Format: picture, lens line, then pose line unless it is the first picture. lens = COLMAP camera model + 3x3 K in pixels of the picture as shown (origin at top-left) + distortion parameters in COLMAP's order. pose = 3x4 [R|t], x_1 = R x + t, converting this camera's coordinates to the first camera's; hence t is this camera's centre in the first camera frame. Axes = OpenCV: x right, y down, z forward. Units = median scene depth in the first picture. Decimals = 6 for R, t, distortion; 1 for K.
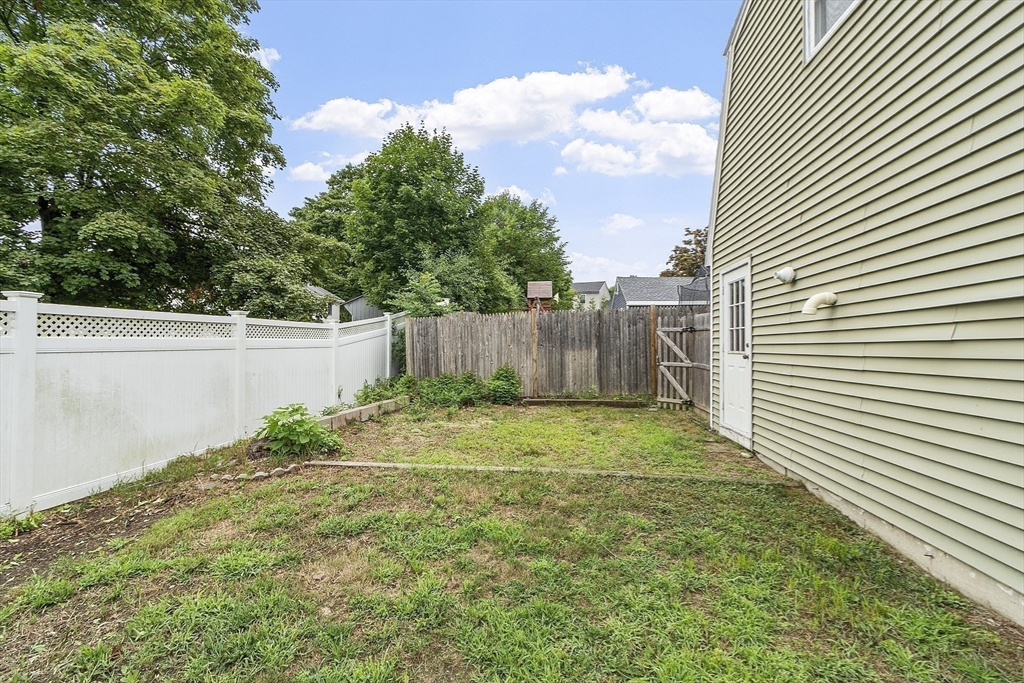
lens RADIAL K [[447.3, 0, 506.7], [0, 447.3, 349.2], [0, 0, 1]] dist [-0.000021, 0.000082]
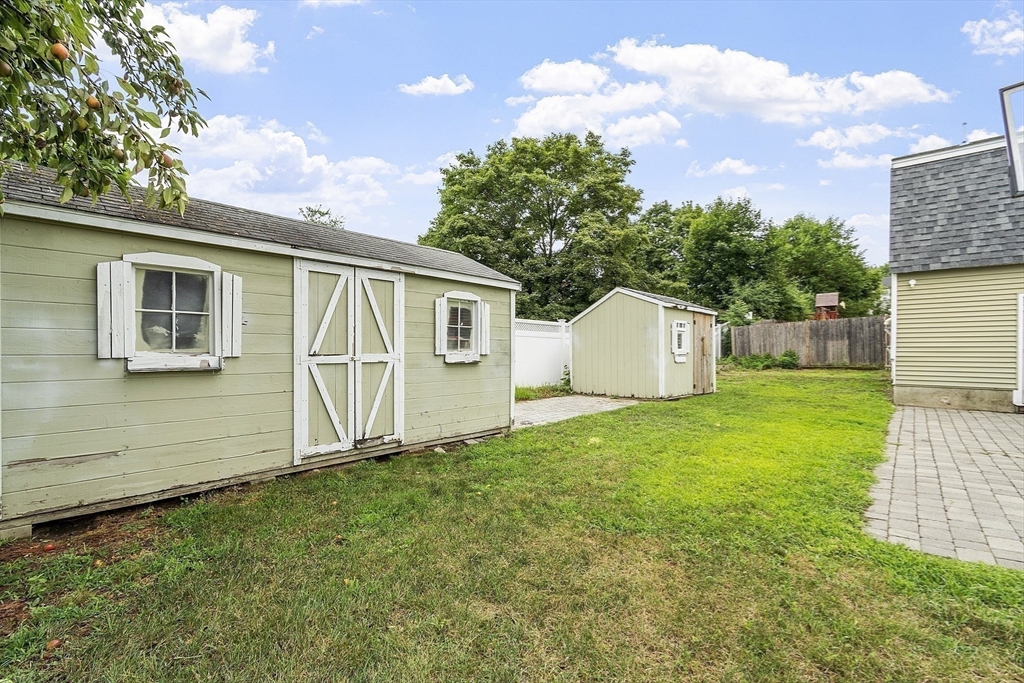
lens RADIAL K [[447.3, 0, 506.7], [0, 447.3, 349.2], [0, 0, 1]] dist [-0.000021, 0.000082]
pose [[0.821359, -0.009190, -0.570338, 0.087652], [0.005122, 0.999949, -0.008735, 0.042217], [0.570389, 0.004253, 0.821364, -1.179438]]
